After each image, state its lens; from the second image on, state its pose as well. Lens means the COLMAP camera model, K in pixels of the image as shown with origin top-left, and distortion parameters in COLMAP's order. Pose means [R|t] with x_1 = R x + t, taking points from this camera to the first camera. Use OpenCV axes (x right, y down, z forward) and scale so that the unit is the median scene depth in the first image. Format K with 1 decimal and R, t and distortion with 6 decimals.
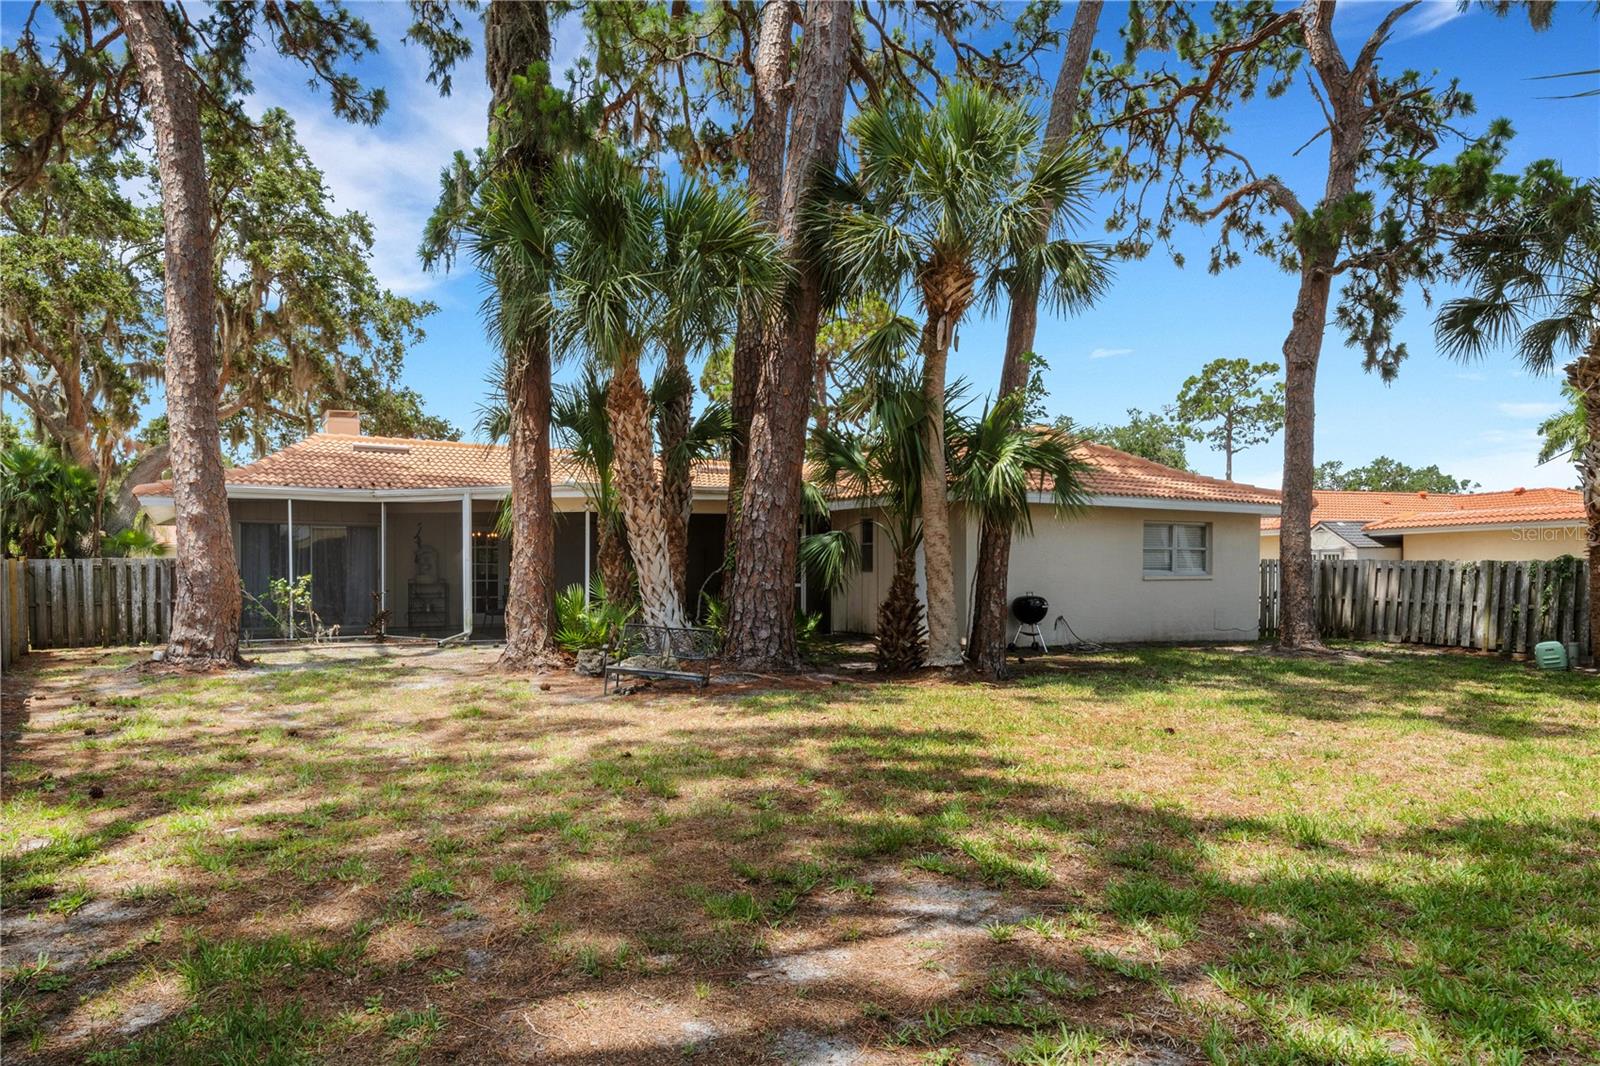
lens RADIAL K [[992.7, 0, 800.0], [0, 992.7, 533.0], [0, 0, 1]] dist [0.023034, -0.014593]
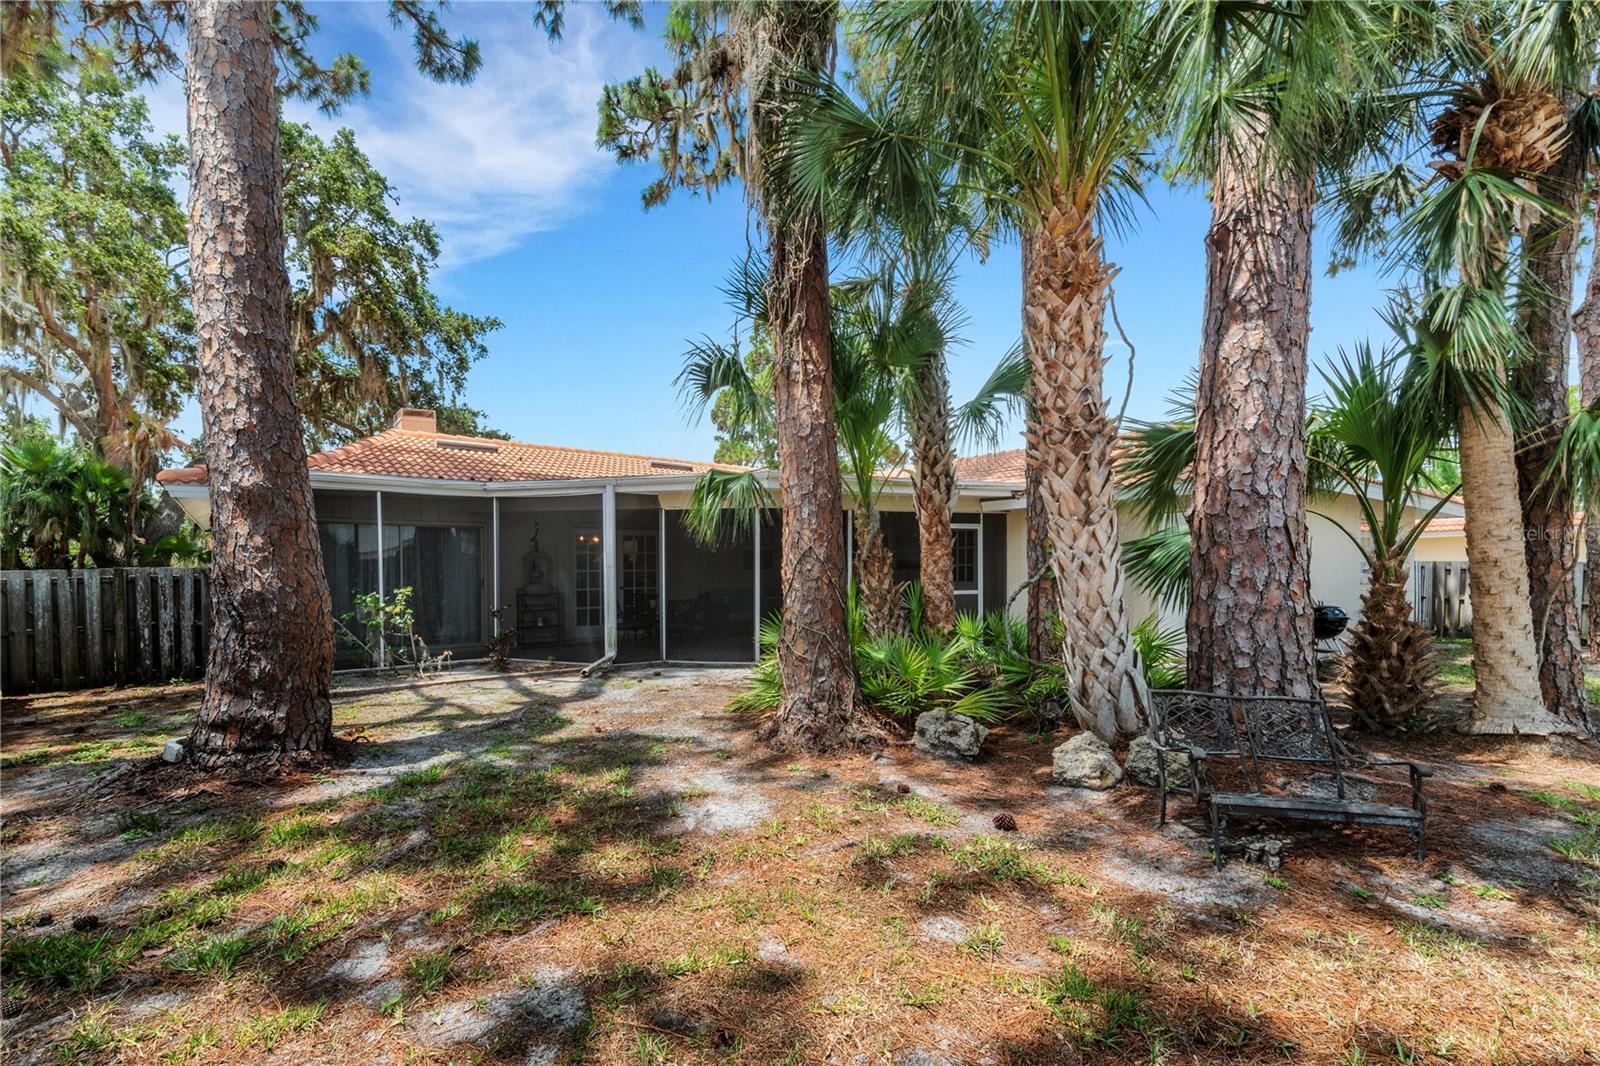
lens RADIAL K [[706.8, 0, 800.2], [0, 706.8, 547.7], [0, 0, 1]] dist [0.009282, -0.000880]
pose [[0.993481, -0.003880, 0.113933, -0.245977], [0.003526, 0.999988, 0.003311, 0.010105], [-0.113945, -0.002888, 0.993483, 0.407676]]
